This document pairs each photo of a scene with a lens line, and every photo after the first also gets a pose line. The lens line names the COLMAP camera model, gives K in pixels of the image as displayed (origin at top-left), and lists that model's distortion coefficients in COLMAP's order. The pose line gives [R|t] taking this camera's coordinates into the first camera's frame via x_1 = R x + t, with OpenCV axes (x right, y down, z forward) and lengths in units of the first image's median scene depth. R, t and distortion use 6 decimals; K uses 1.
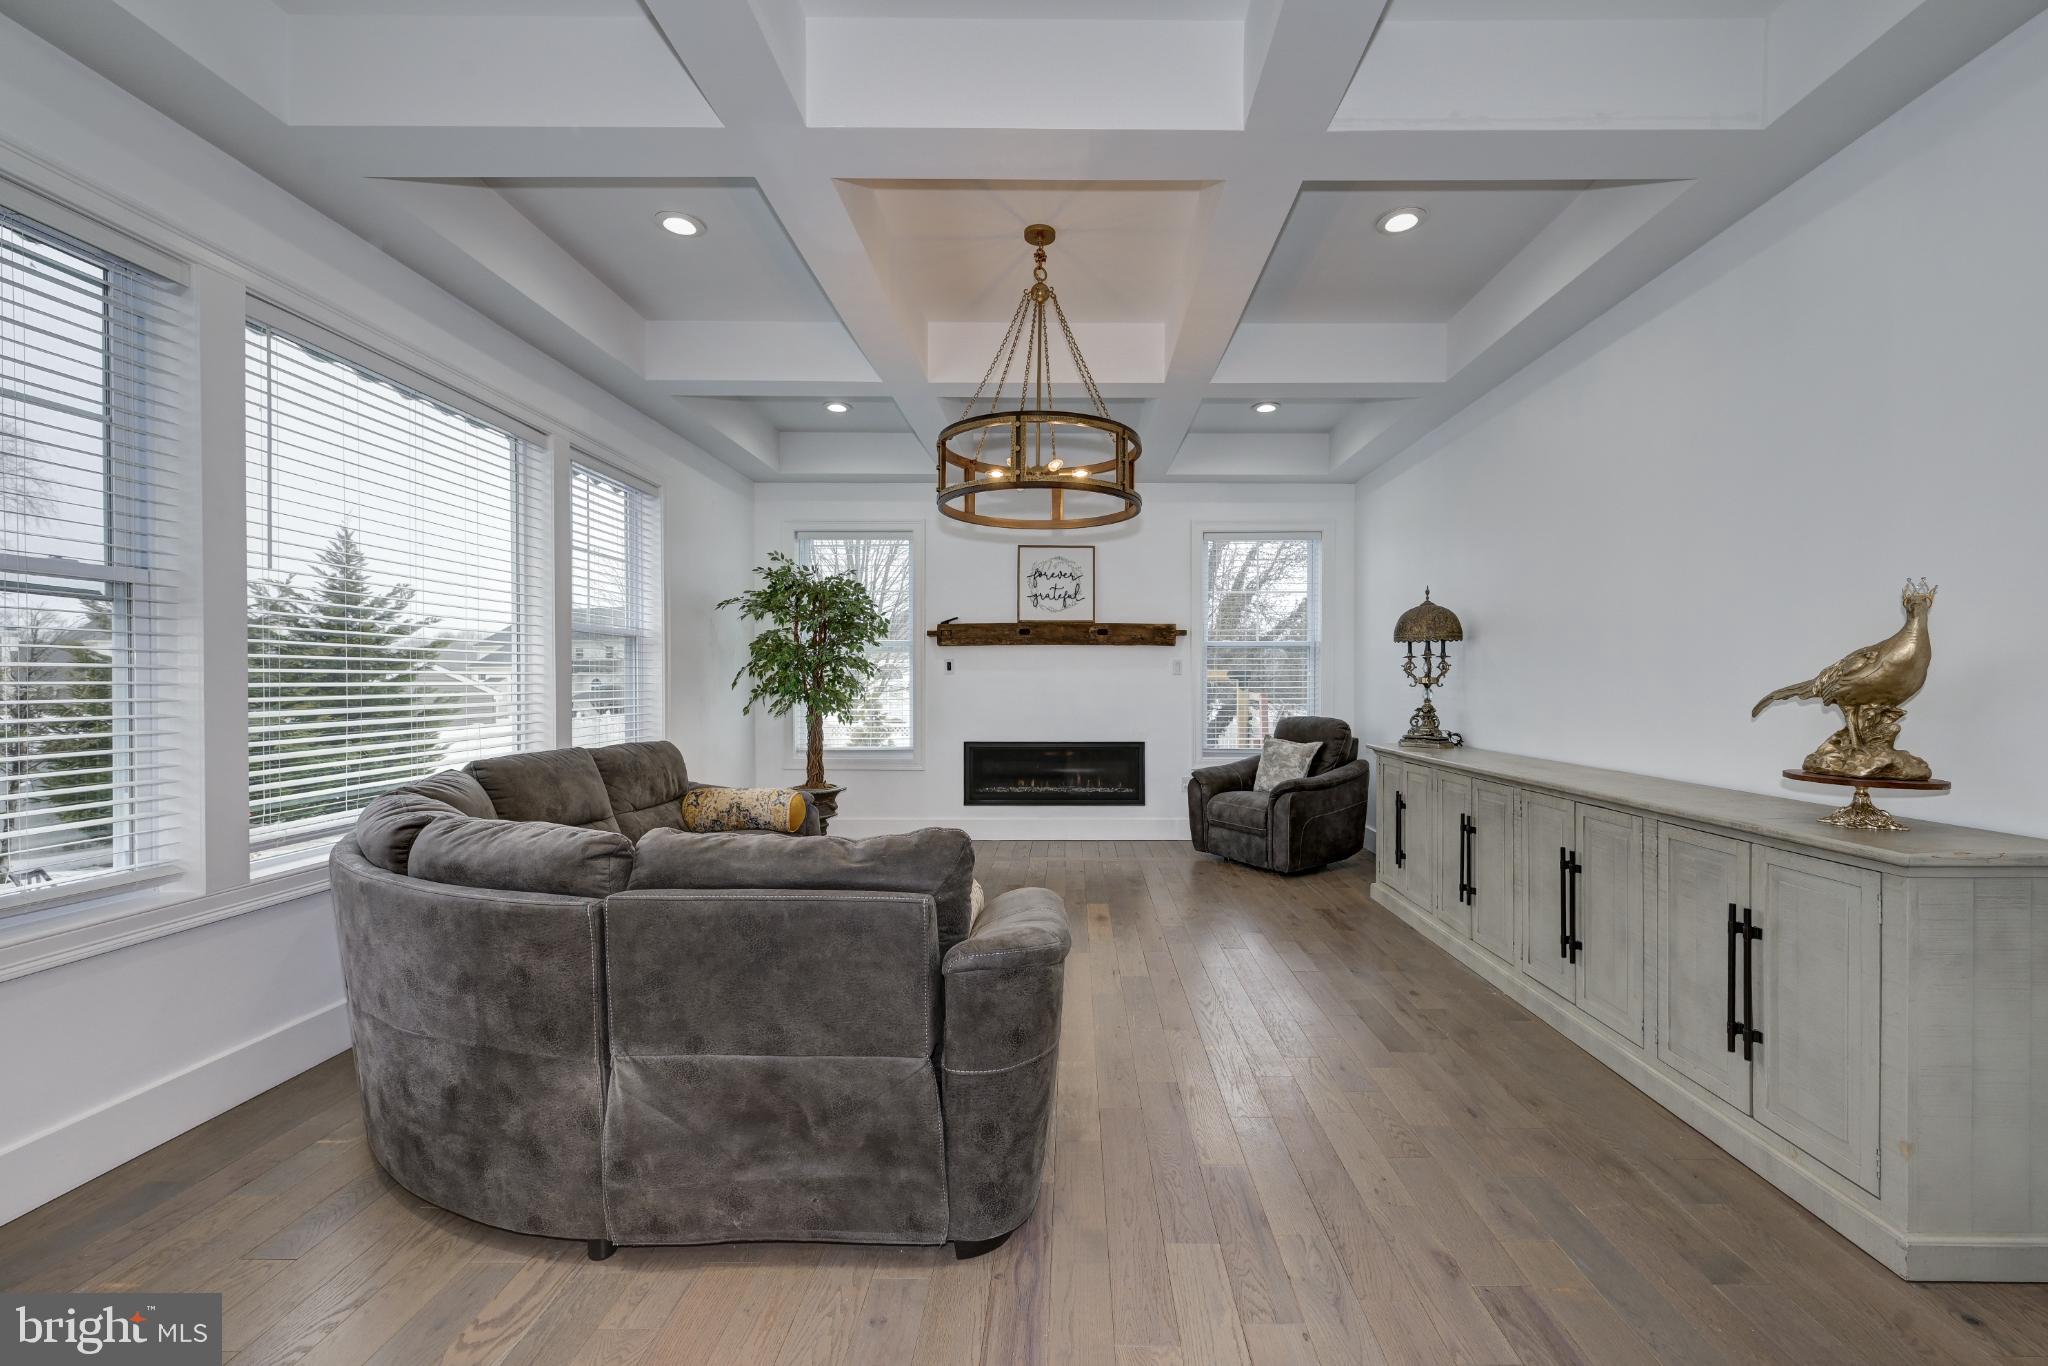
lens RADIAL K [[841.5, 0, 1031.6], [0, 841.5, 700.6], [0, 0, 1]] dist [-0.003975, -0.000107]
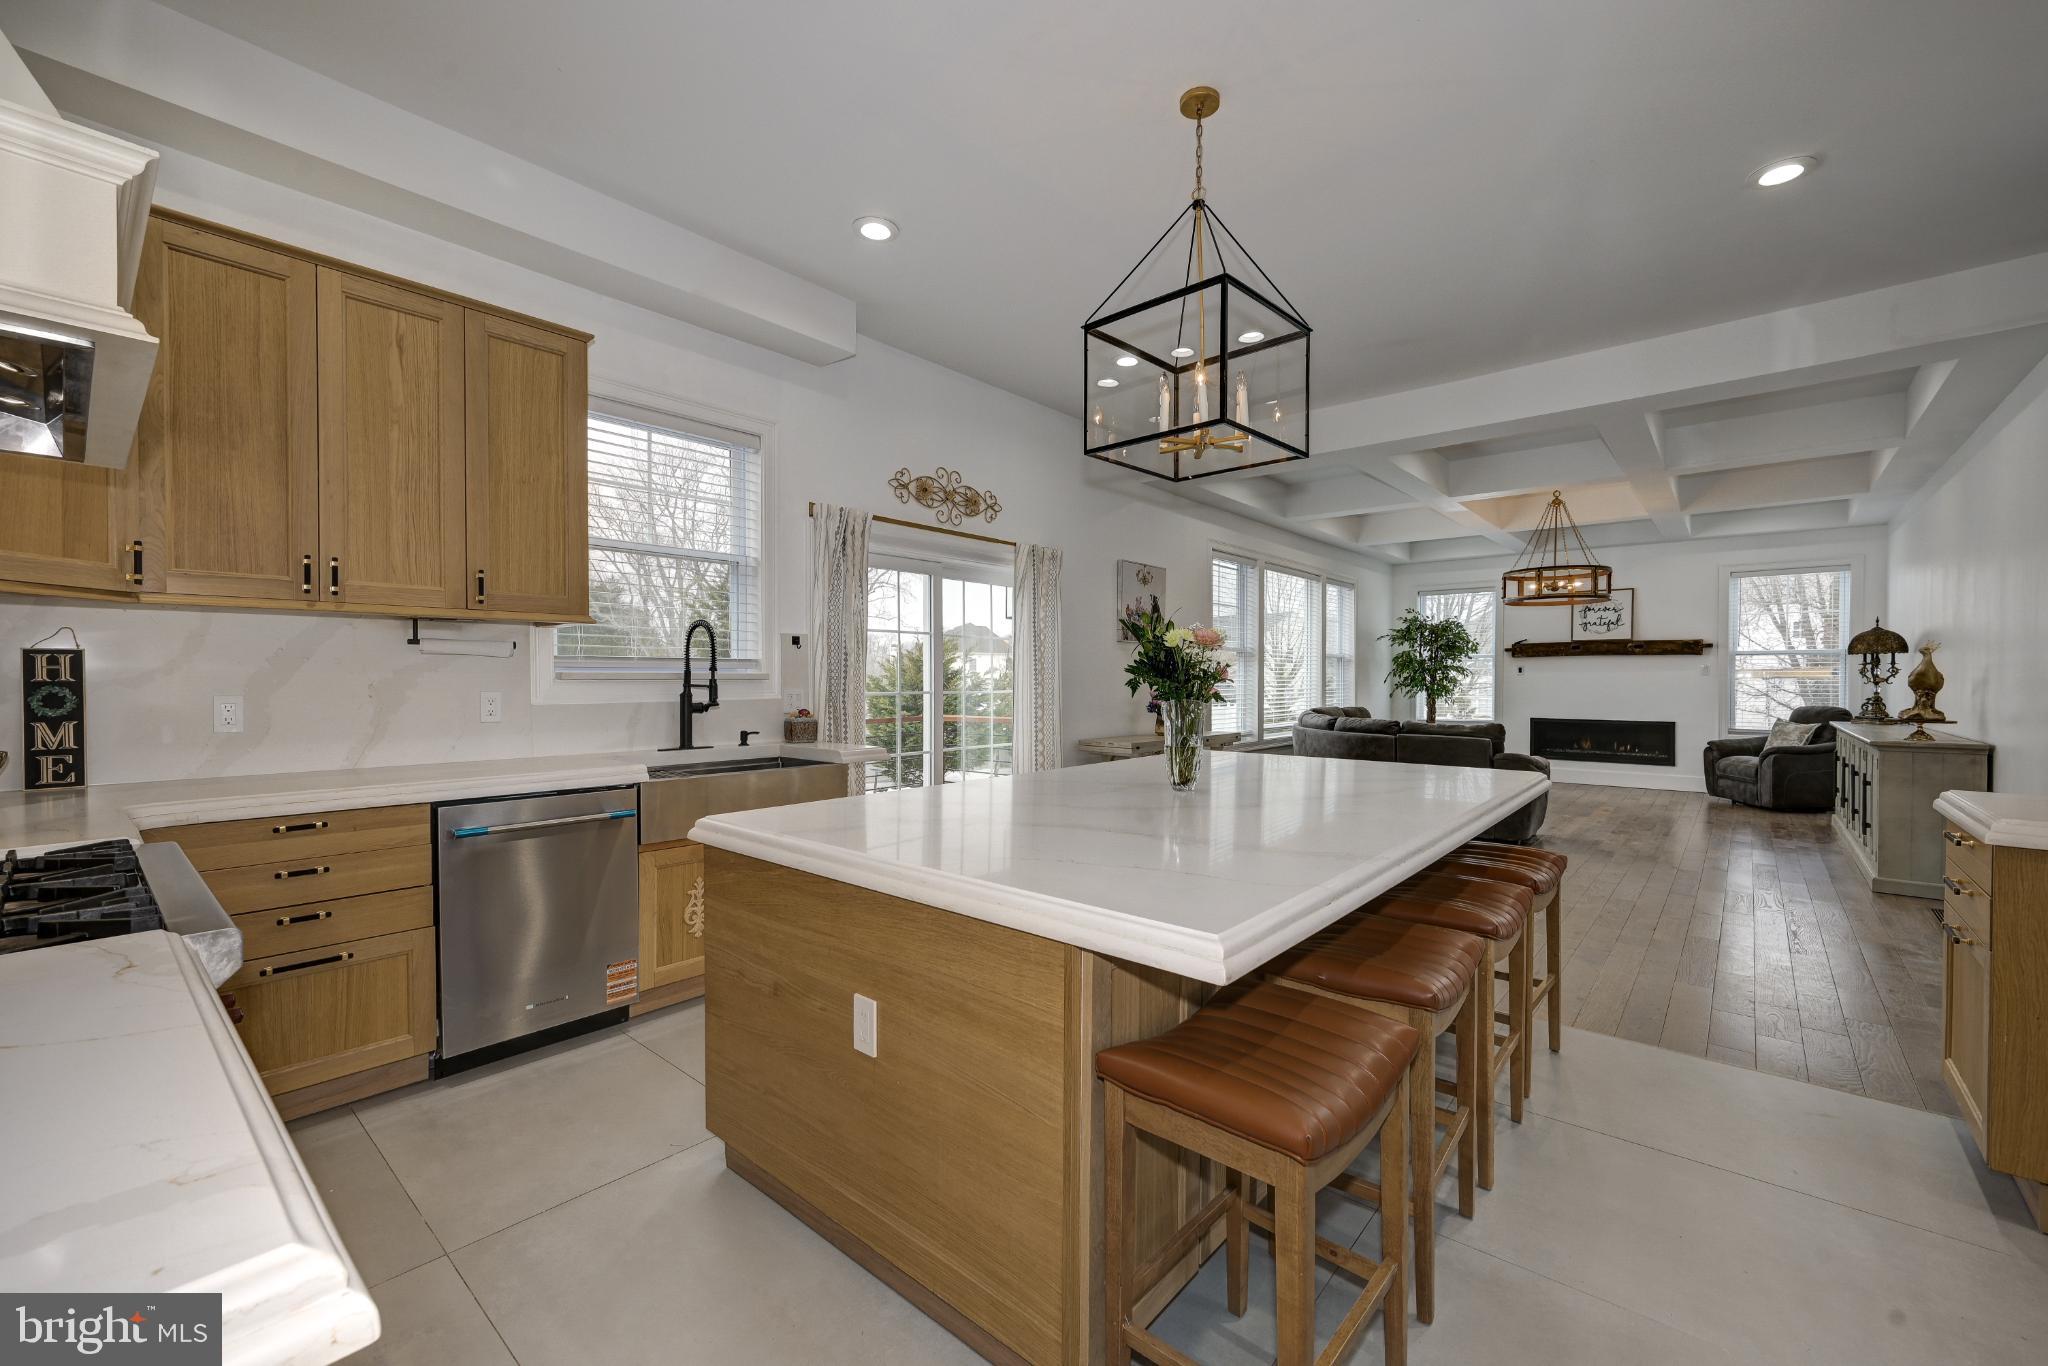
lens RADIAL K [[841.5, 0, 1031.6], [0, 841.5, 700.6], [0, 0, 1]] dist [-0.003975, -0.000107]
pose [[0.792132, 0.016442, -0.610128, 0.154661], [-0.014629, 0.999861, 0.007952, 0.019389], [0.610175, 0.002626, 0.792263, -0.905826]]
